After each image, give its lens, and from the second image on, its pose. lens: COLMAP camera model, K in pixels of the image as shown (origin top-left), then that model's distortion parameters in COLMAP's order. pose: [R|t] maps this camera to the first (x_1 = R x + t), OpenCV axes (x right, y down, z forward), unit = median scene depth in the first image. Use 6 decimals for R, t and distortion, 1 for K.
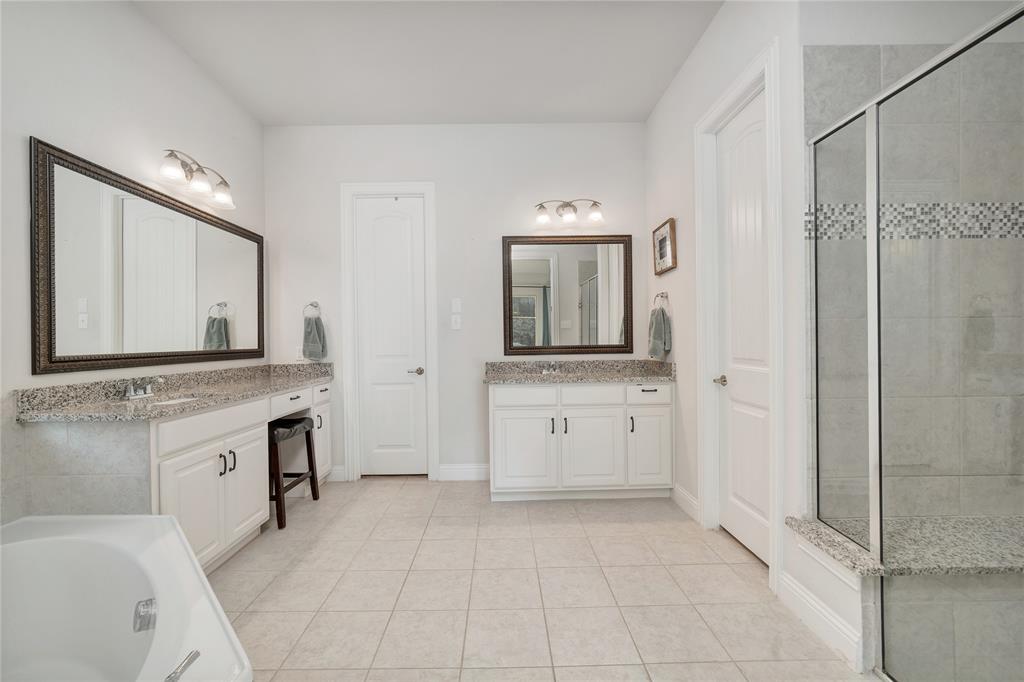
lens RADIAL K [[414.4, 0, 511.9], [0, 414.4, 341.9], [0, 0, 1]] dist [-0.023510, 0.002928]
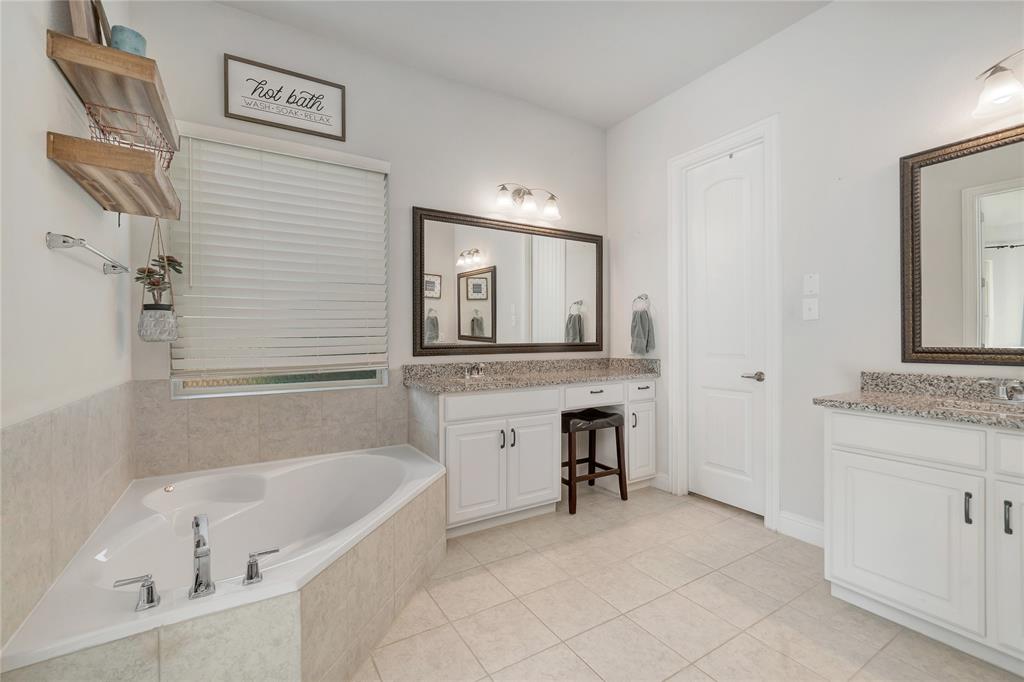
lens RADIAL K [[437.7, 0, 508.0], [0, 437.7, 337.7], [0, 0, 1]] dist [-0.002882, 0.001838]
pose [[0.506301, 0.010367, -0.862295, 0.252384], [-0.005792, 0.999946, 0.008622, -0.004327], [0.862337, 0.000629, 0.506334, 0.230816]]
